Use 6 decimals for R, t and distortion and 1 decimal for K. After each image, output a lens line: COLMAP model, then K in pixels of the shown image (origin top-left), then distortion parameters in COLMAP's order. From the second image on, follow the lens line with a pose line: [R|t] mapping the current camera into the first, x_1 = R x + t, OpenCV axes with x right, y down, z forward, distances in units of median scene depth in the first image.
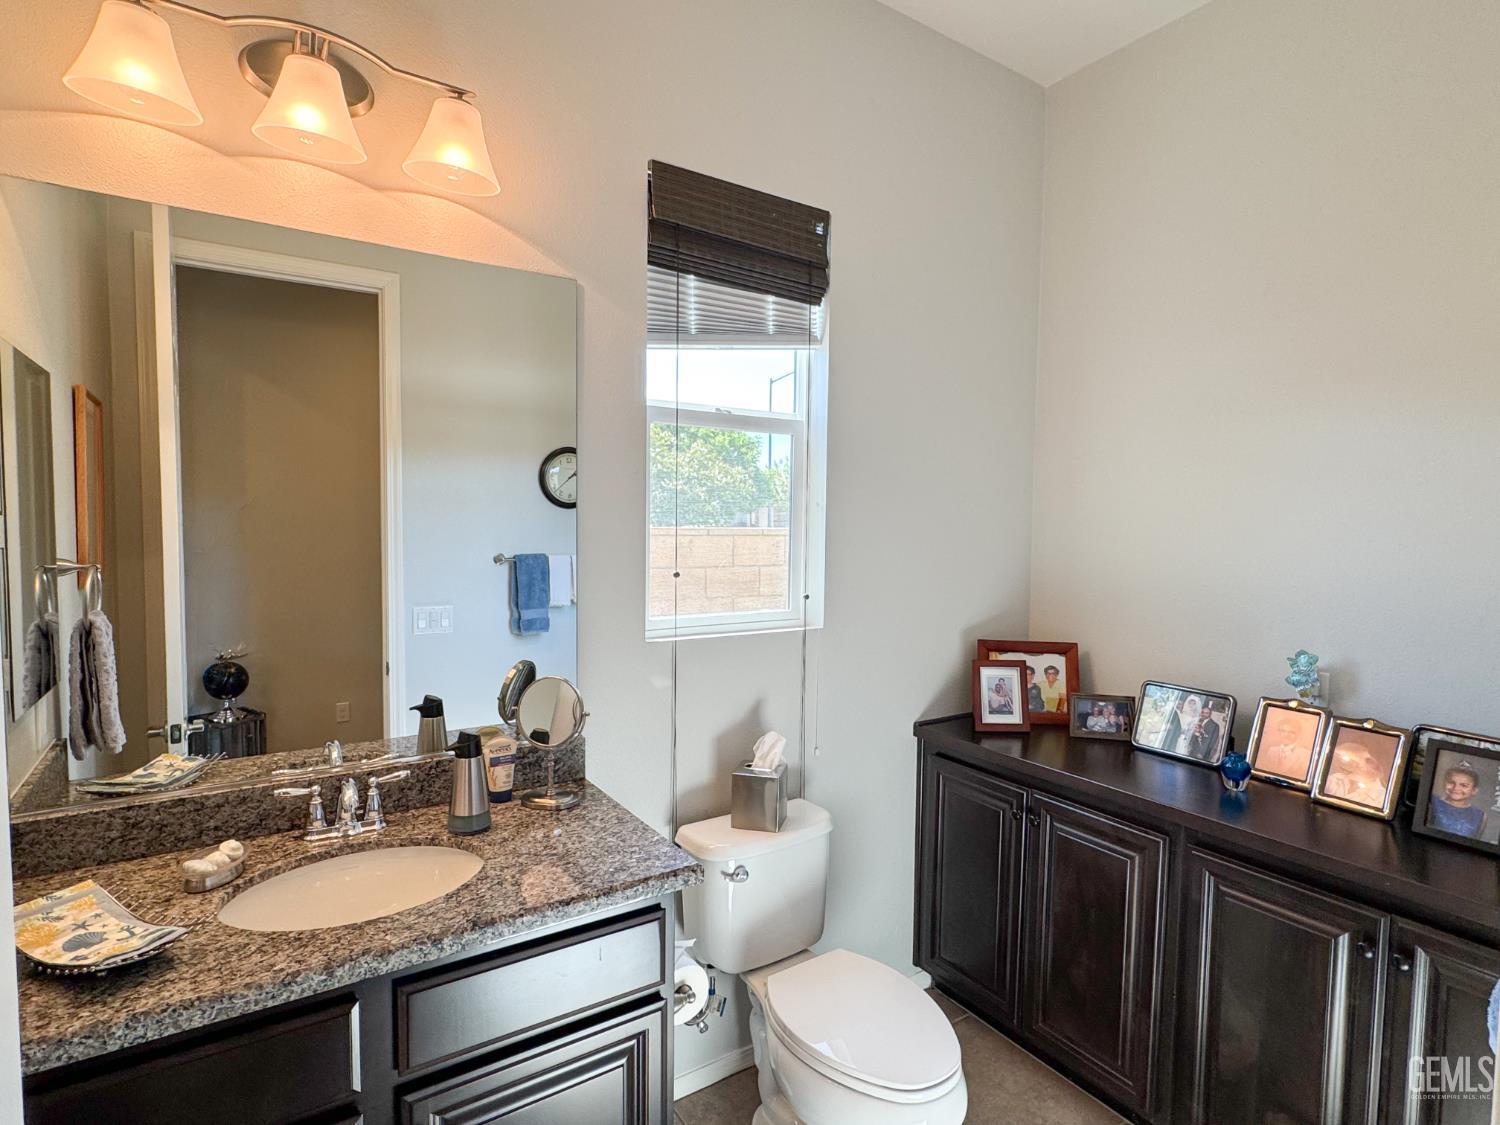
lens RADIAL K [[805.6, 0, 750.1], [0, 805.6, 562.0], [0, 0, 1]] dist [-0.000686, -0.001512]
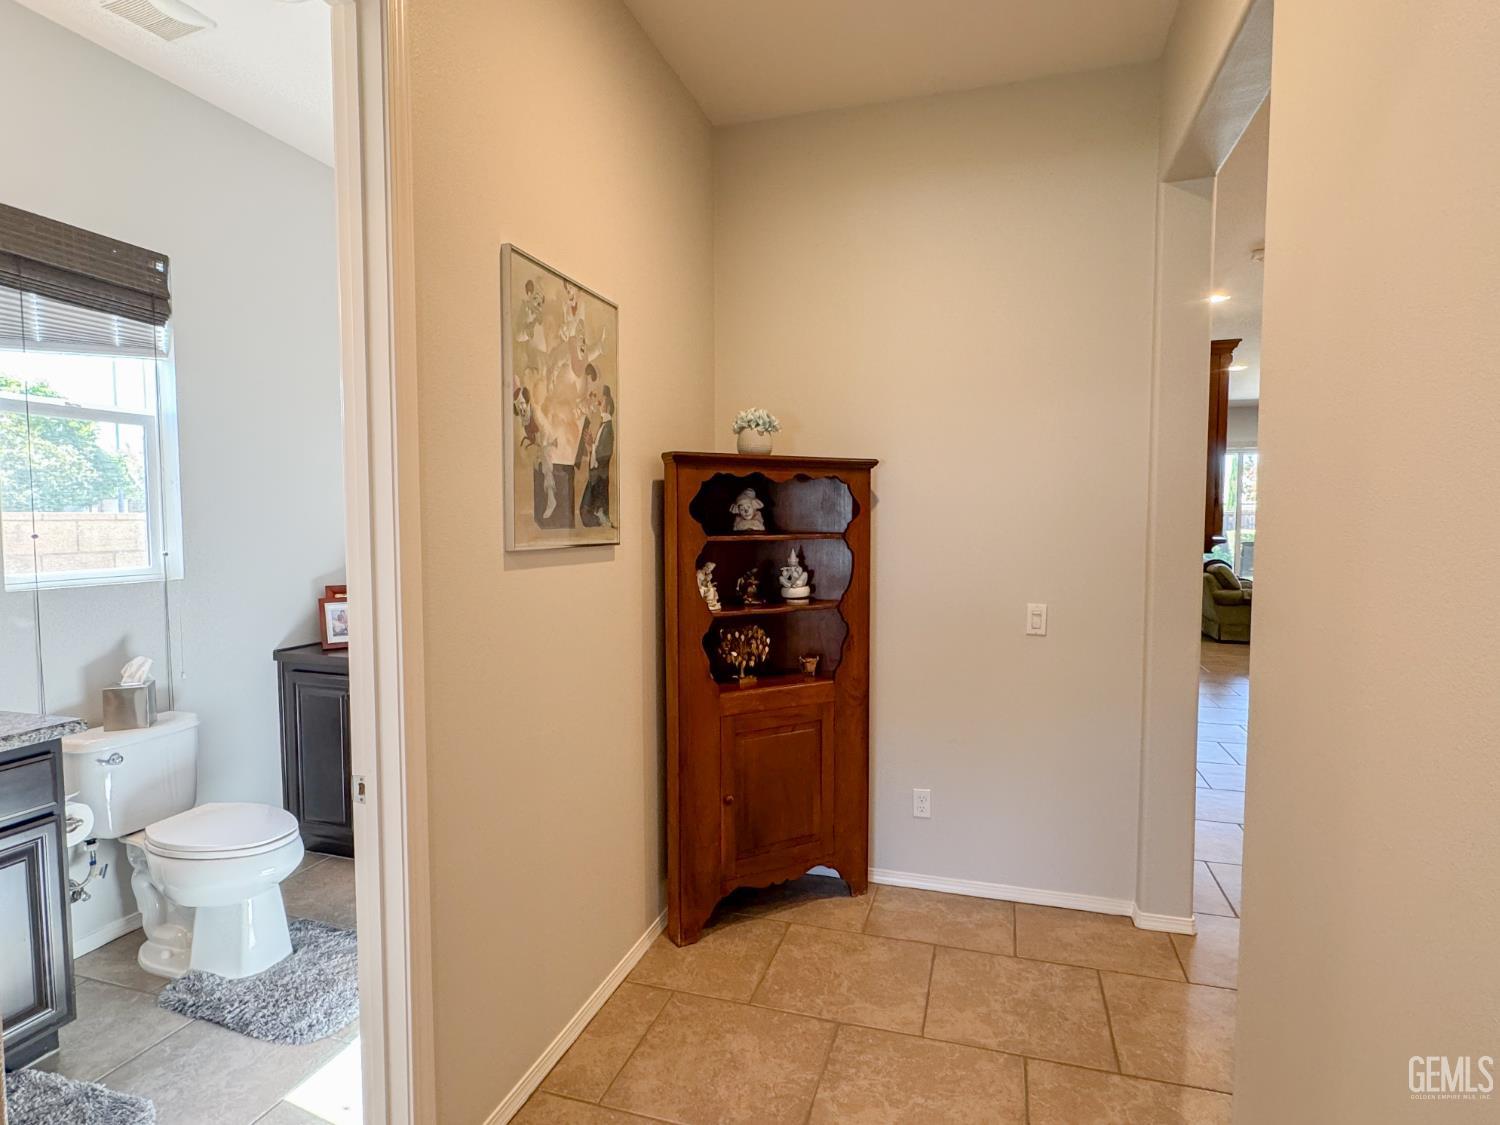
lens RADIAL K [[805.6, 0, 744.3], [0, 805.6, 570.1], [0, 0, 1]] dist [-0.000686, -0.001512]
pose [[0.776494, -0.052134, 0.627964, -0.021289], [0.039805, 0.998639, 0.033687, 0.064170], [-0.628866, -0.001161, 0.777513, -0.593860]]
